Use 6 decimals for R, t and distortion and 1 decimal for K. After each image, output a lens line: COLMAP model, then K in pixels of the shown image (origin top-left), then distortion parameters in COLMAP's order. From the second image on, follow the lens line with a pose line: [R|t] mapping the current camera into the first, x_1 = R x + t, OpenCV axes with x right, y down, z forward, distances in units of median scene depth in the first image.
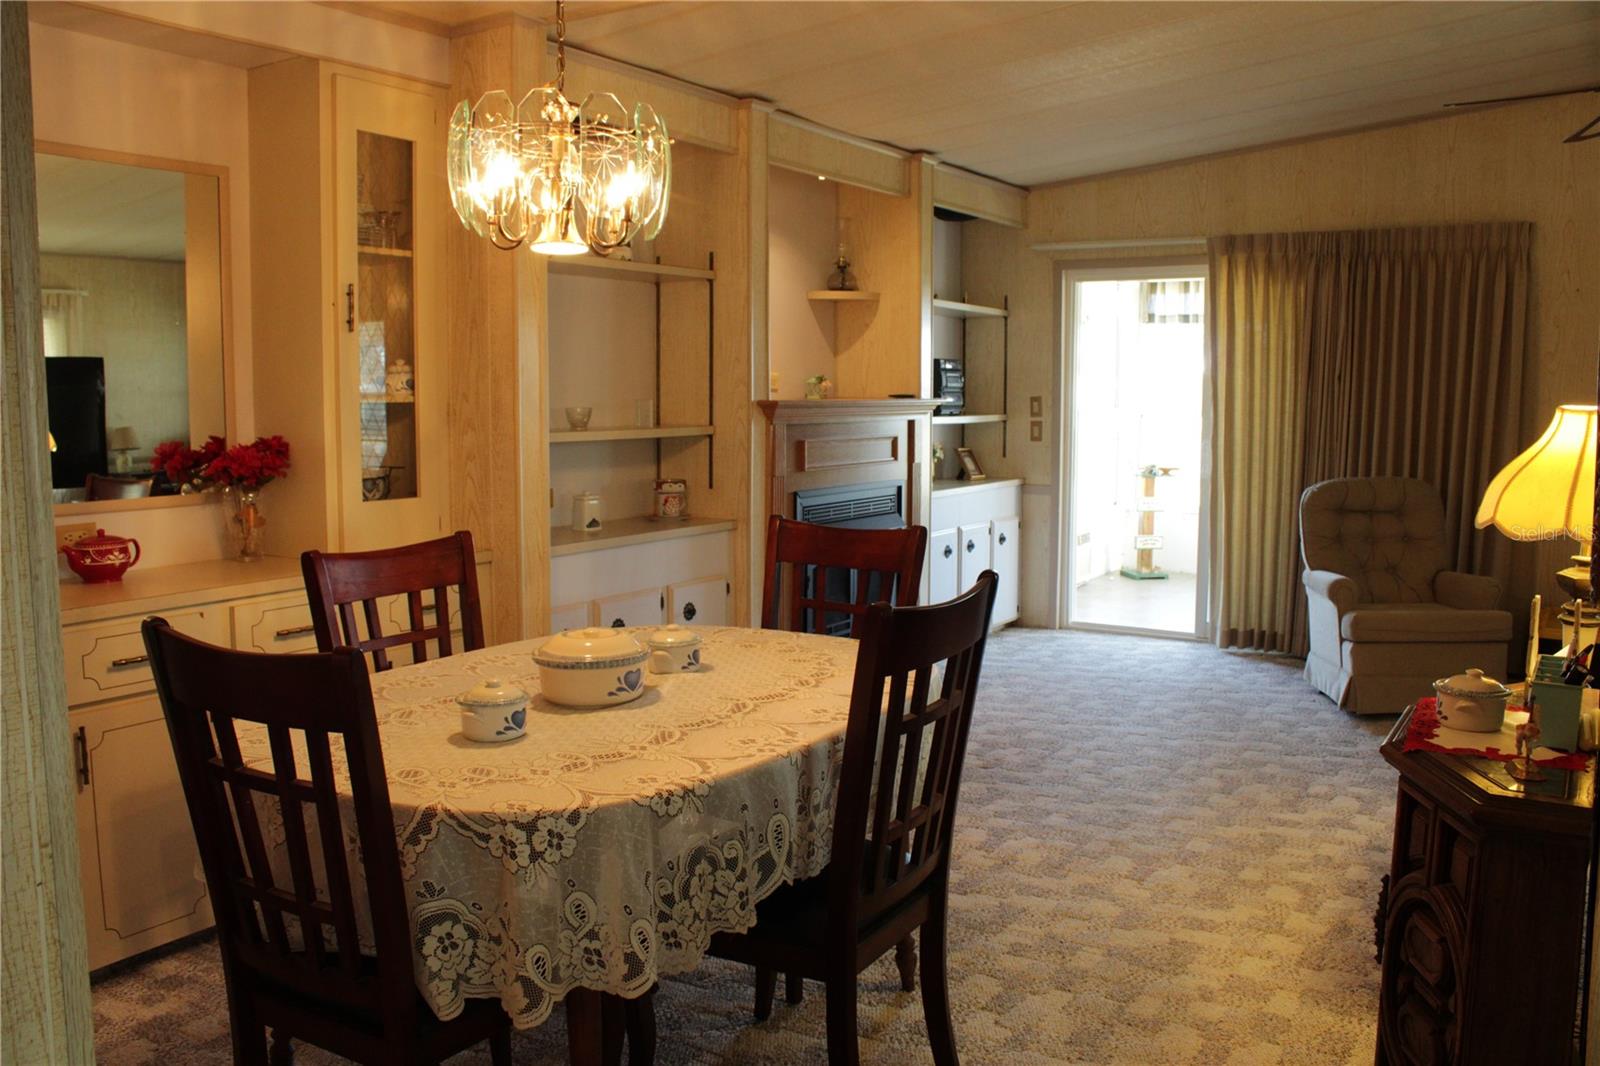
lens RADIAL K [[1323.5, 0, 800.0], [0, 1323.5, 533.0], [0, 0, 1]] dist [-0.170503, 0.147271]
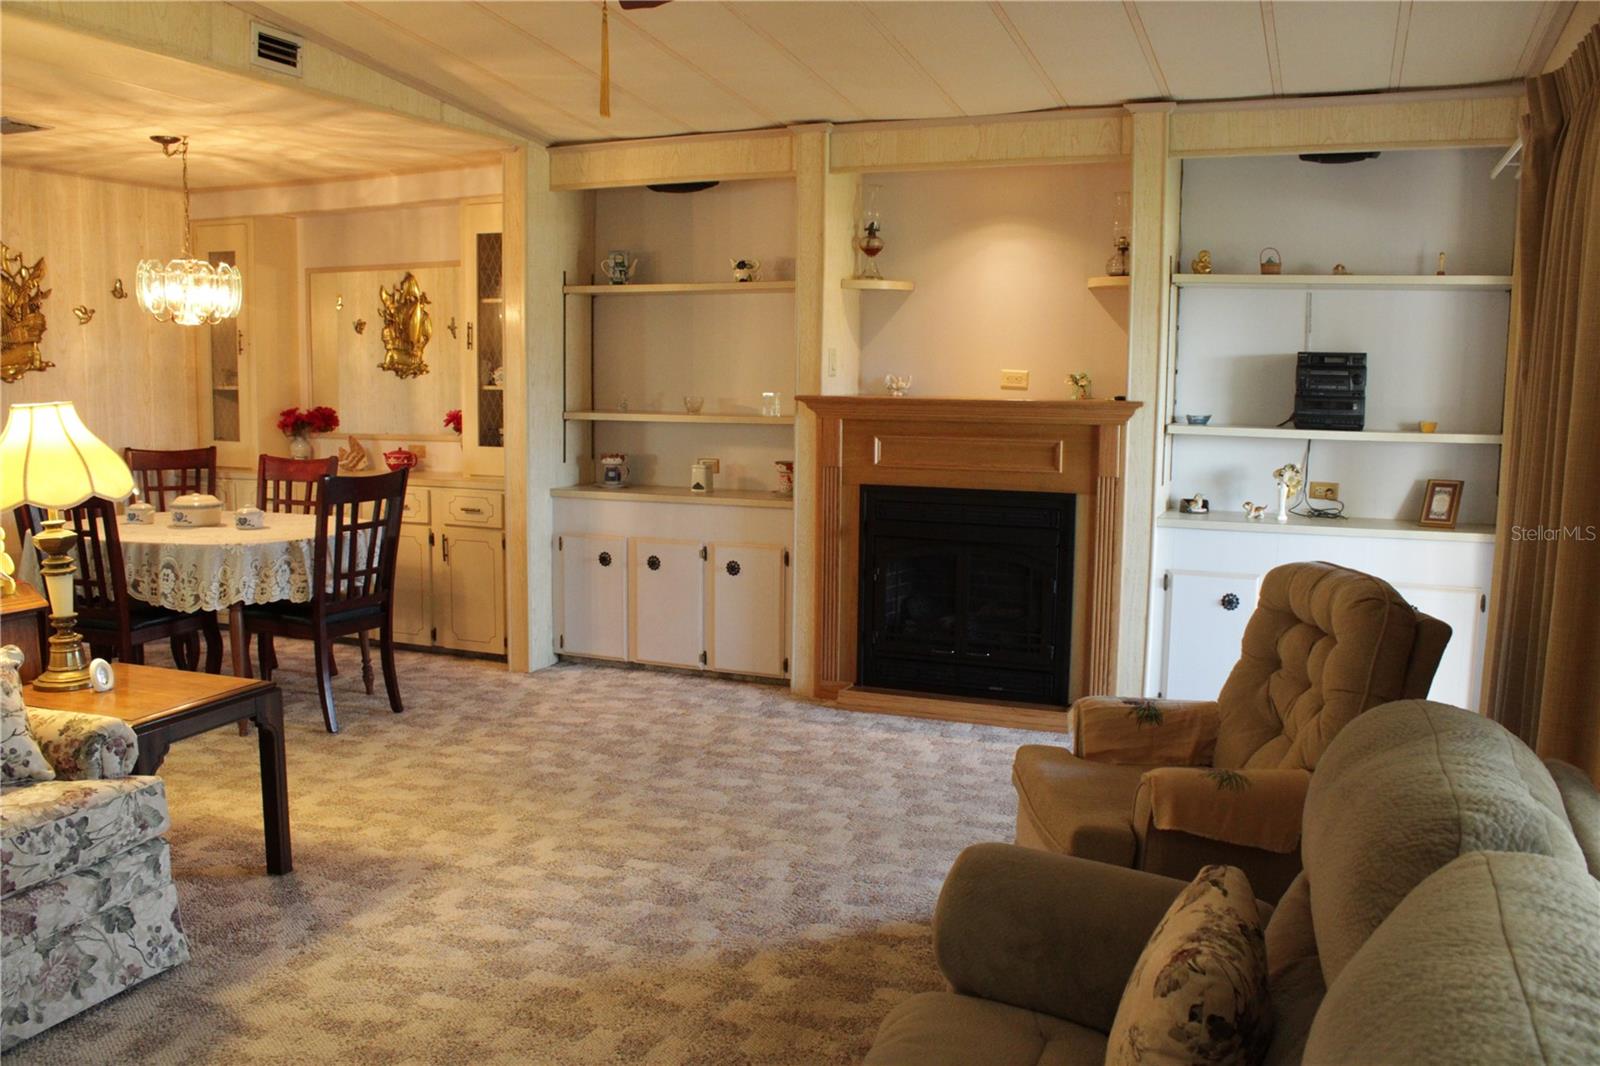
lens RADIAL K [[1323.5, 0, 800.0], [0, 1323.5, 533.0], [0, 0, 1]] dist [-0.170503, 0.147271]
pose [[0.177429, 0.118932, -0.976921, 1.067965], [-0.113334, 0.988536, 0.099762, -0.096618], [0.977586, 0.093018, 0.188874, 0.800443]]
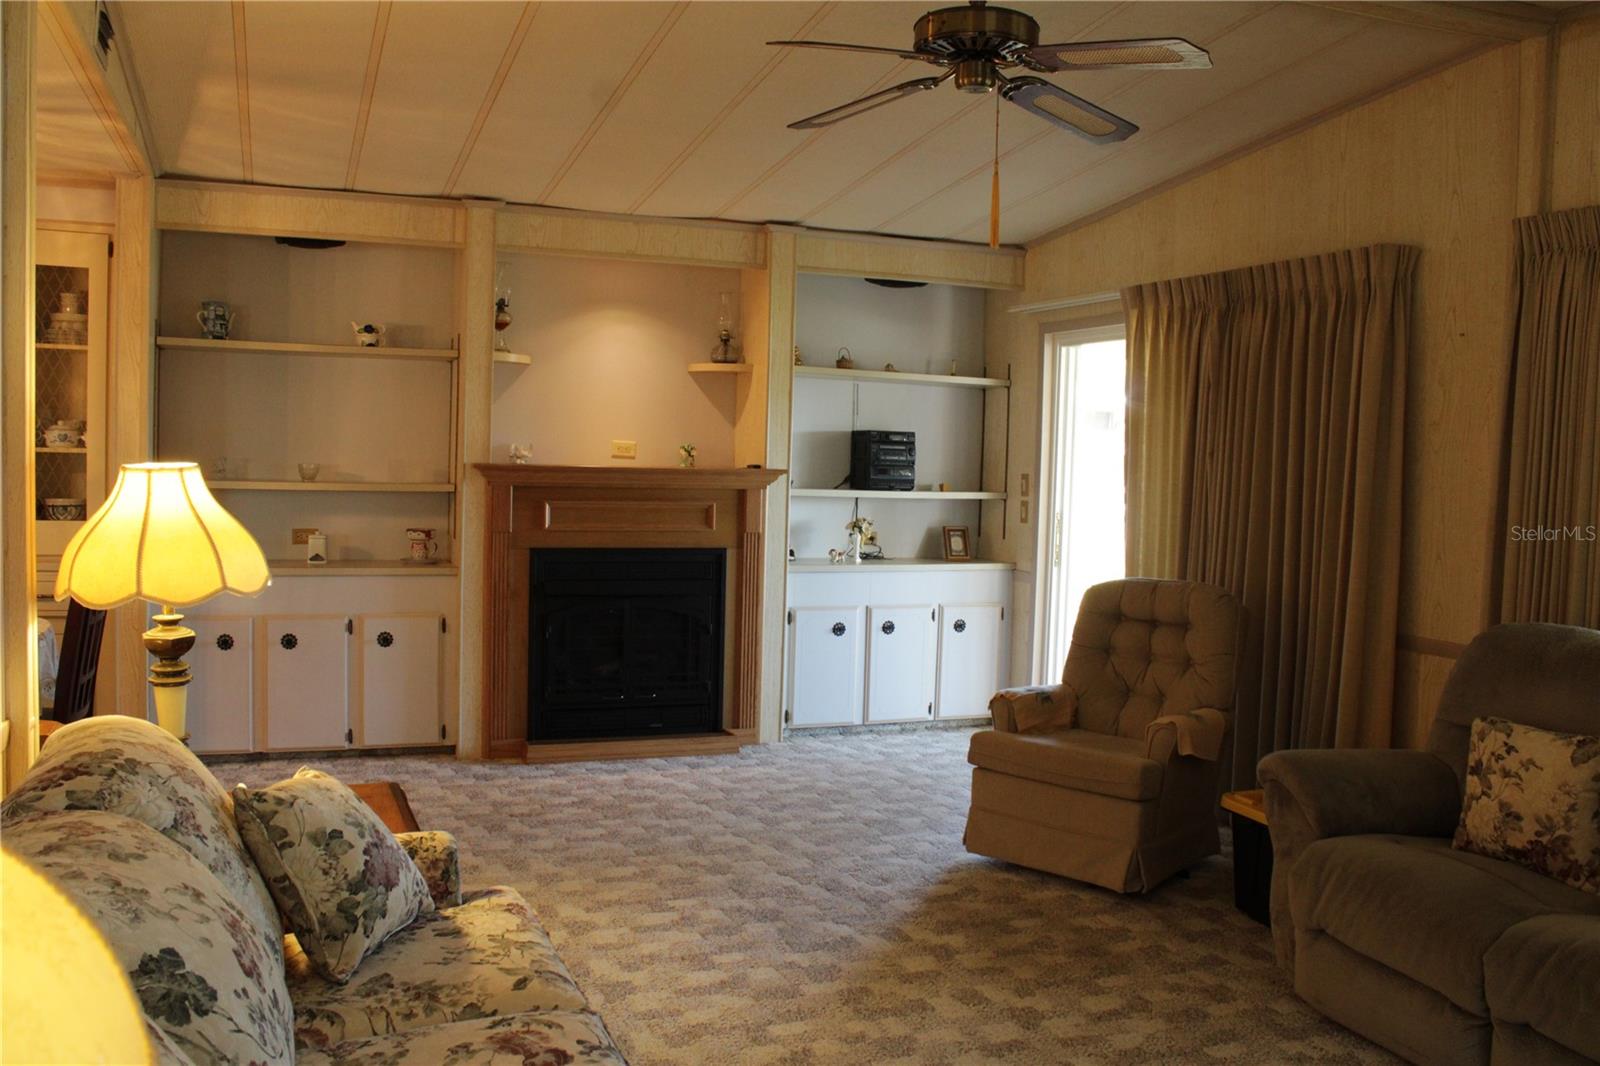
lens RADIAL K [[1323.5, 0, 800.0], [0, 1323.5, 533.0], [0, 0, 1]] dist [-0.170503, 0.147271]
pose [[0.813970, 0.055331, -0.578265, 0.852281], [-0.089321, 0.995537, -0.030471, -0.031547], [0.573998, 0.076453, 0.815279, 0.251537]]
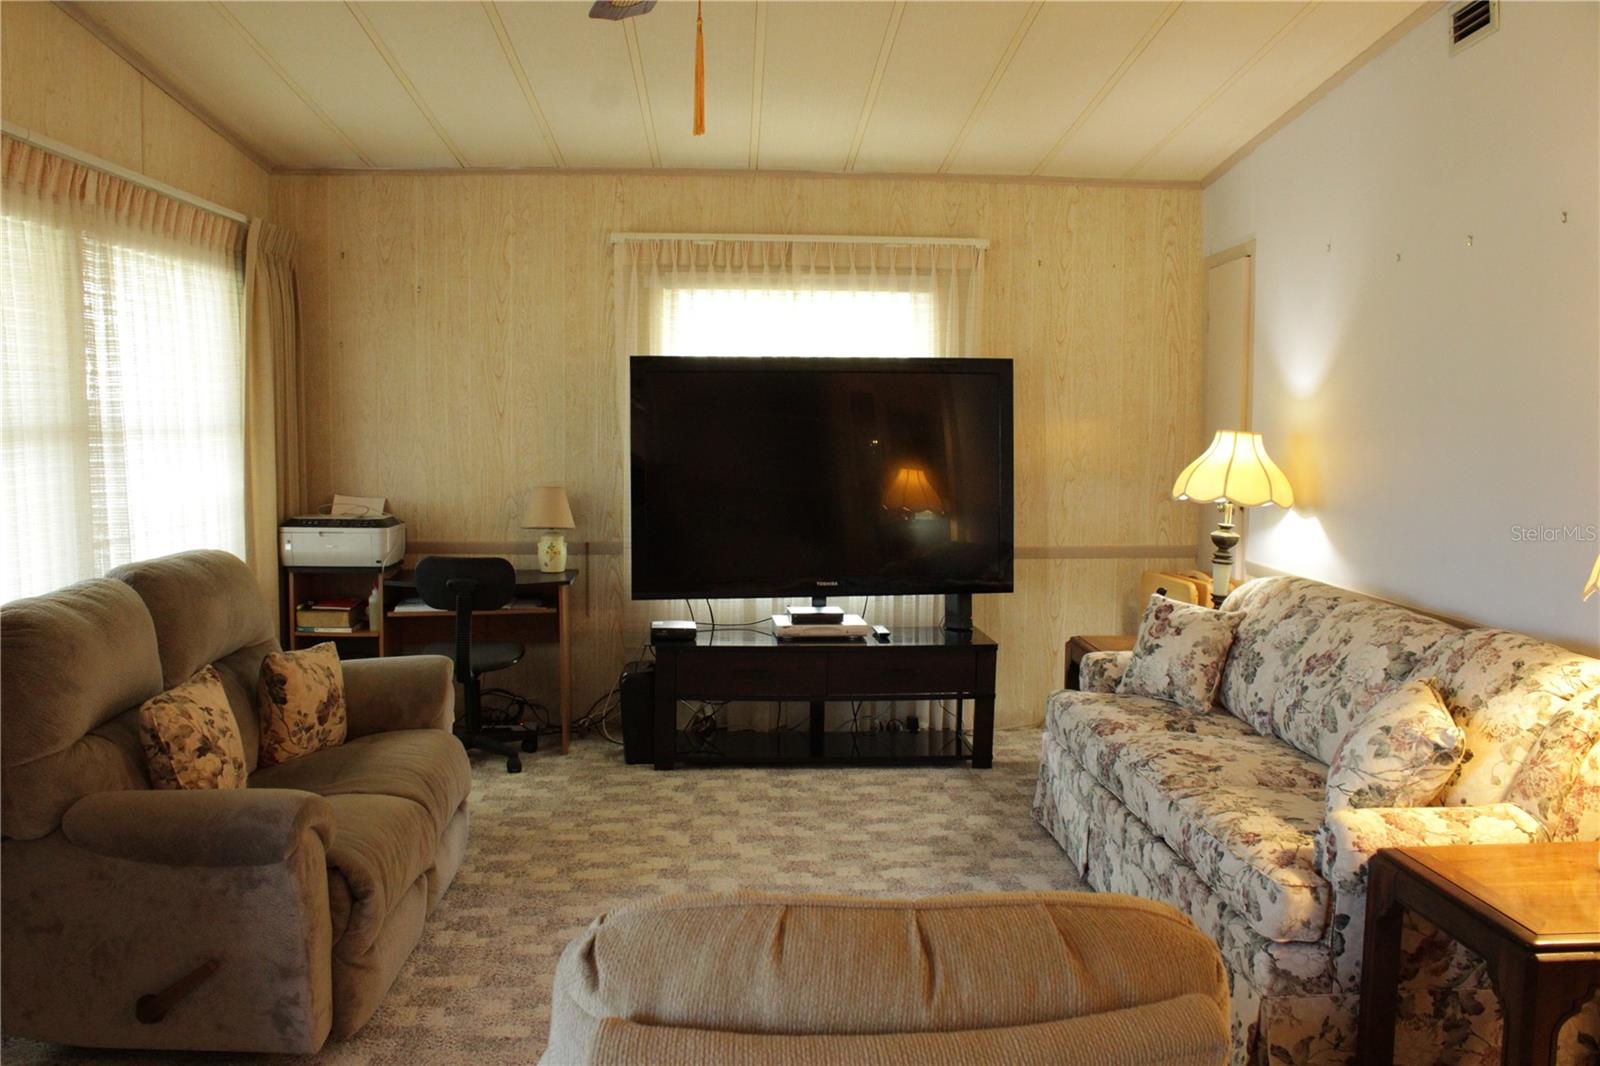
lens RADIAL K [[1323.5, 0, 800.0], [0, 1323.5, 533.0], [0, 0, 1]] dist [-0.170503, 0.147271]
pose [[-0.580290, -0.076246, 0.810833, 0.155541], [0.085809, 0.984342, 0.153972, -0.124152], [-0.809877, 0.158925, -0.564661, 1.056043]]
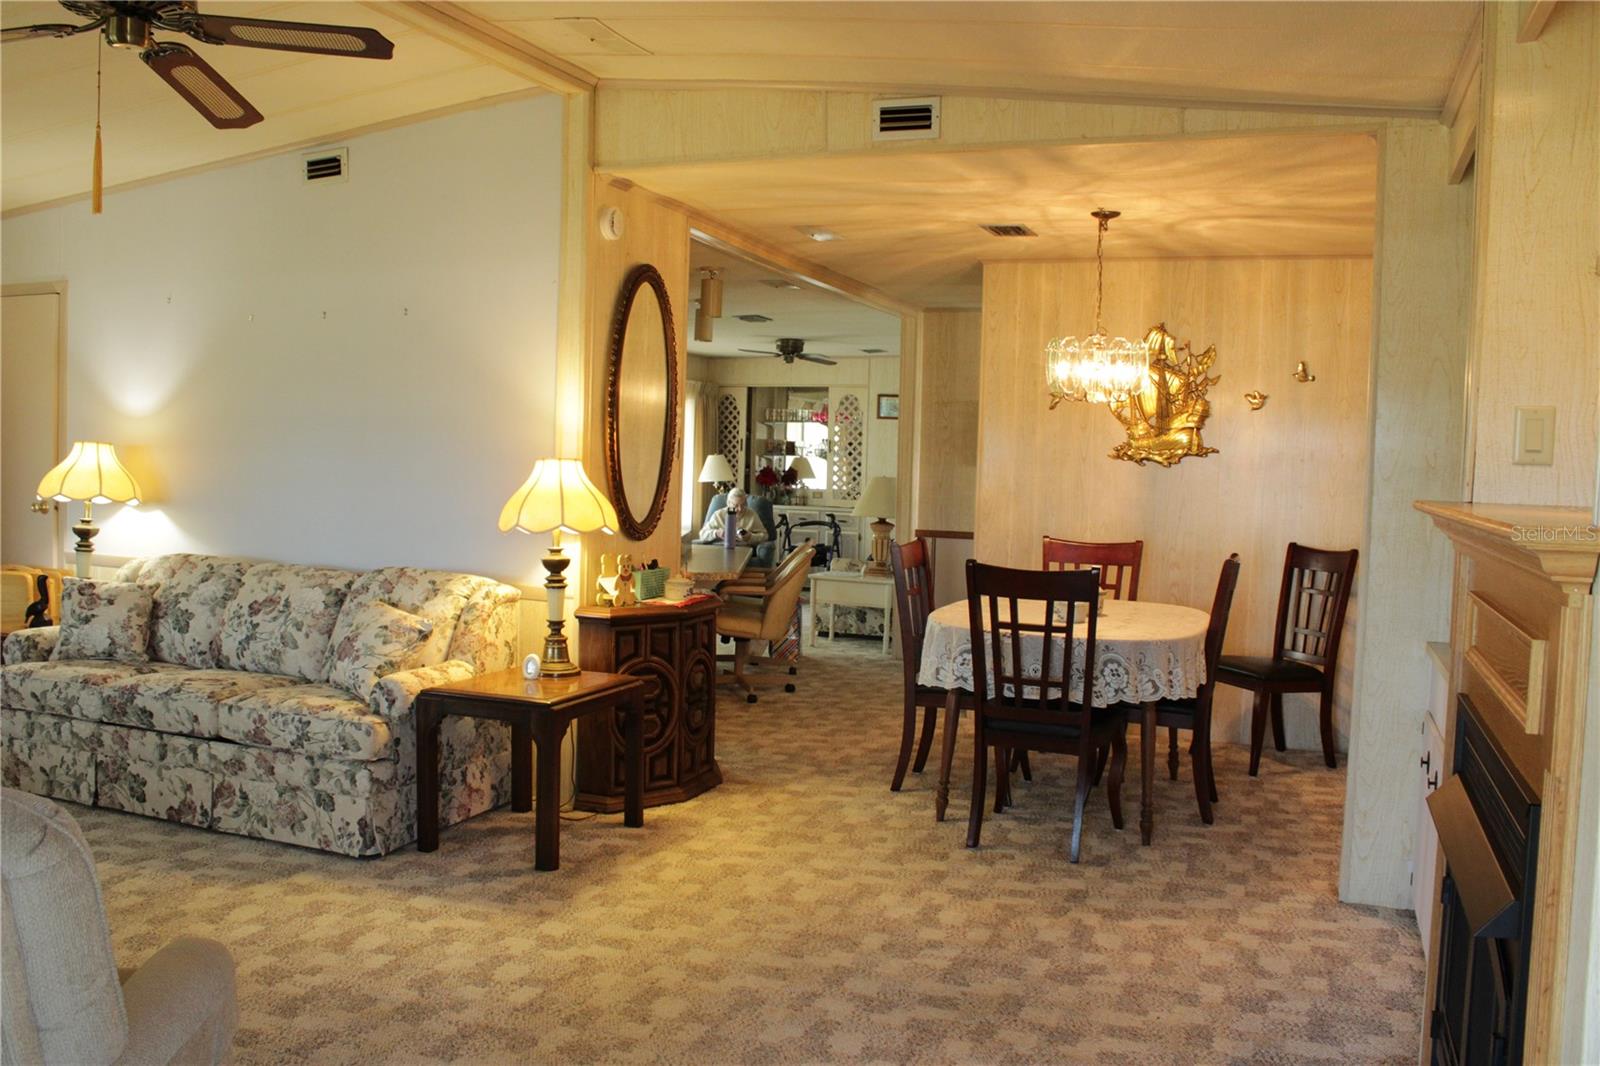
lens RADIAL K [[1323.5, 0, 800.0], [0, 1323.5, 533.0], [0, 0, 1]] dist [-0.170503, 0.147271]
pose [[-0.979799, -0.018406, -0.199138, 0.348877], [-0.051858, 0.985079, 0.164105, -0.161472], [0.193146, 0.171116, -0.966133, 1.468771]]
